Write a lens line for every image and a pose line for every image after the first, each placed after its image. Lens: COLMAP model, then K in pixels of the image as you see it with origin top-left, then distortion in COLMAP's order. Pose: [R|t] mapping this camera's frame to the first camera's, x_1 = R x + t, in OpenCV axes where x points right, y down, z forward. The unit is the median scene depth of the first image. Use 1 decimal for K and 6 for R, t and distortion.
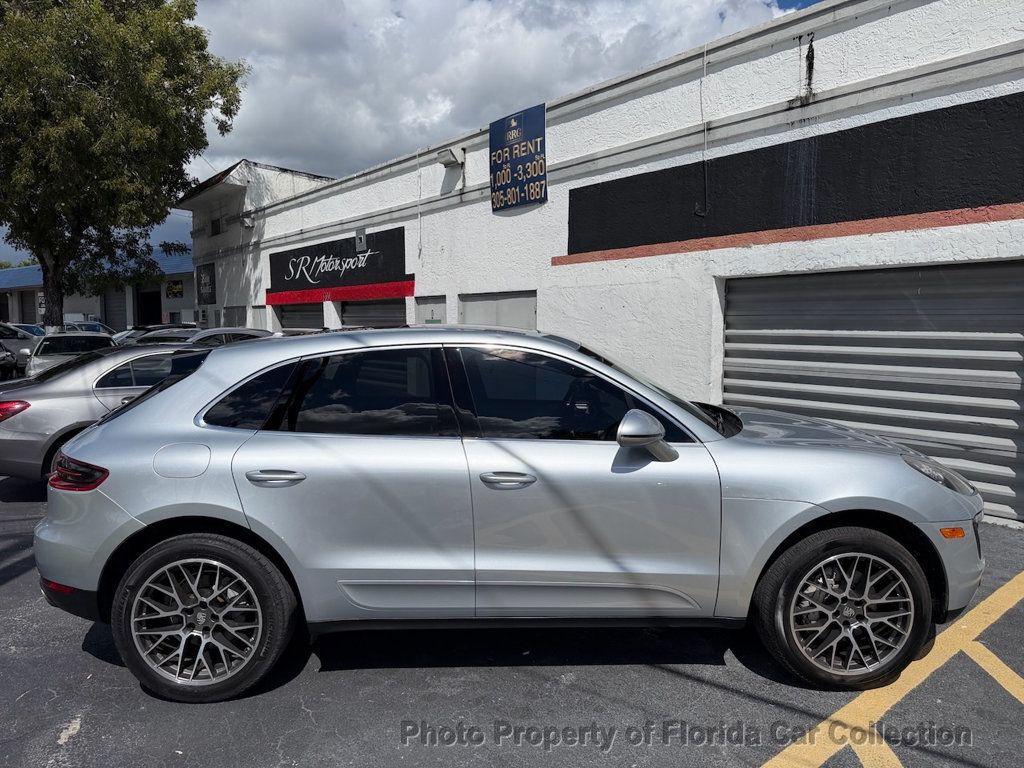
lens RADIAL K [[724.2, 0, 512.3], [0, 724.2, 381.7], [0, 0, 1]] dist [0.034423, -0.046051]
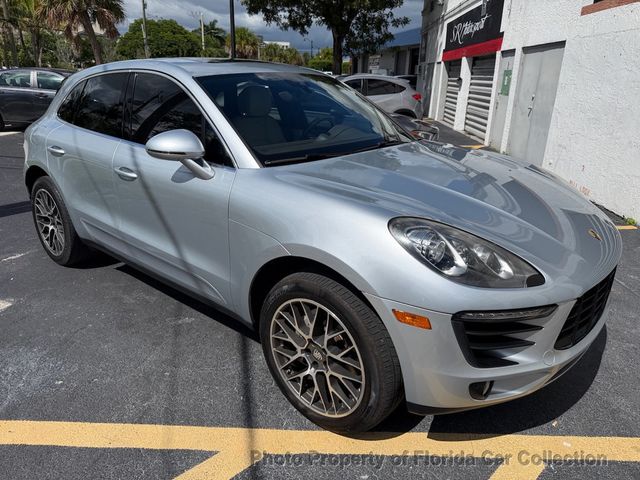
lens RADIAL K [[452.6, 0, 316.6], [0, 452.6, 235.5], [0, 0, 1]] dist [0.034423, -0.046051]
pose [[0.740586, 0.232398, -0.630494, 0.814135], [-0.067209, 0.959203, 0.274614, -0.014152], [0.668592, -0.161000, 0.725992, 0.569554]]
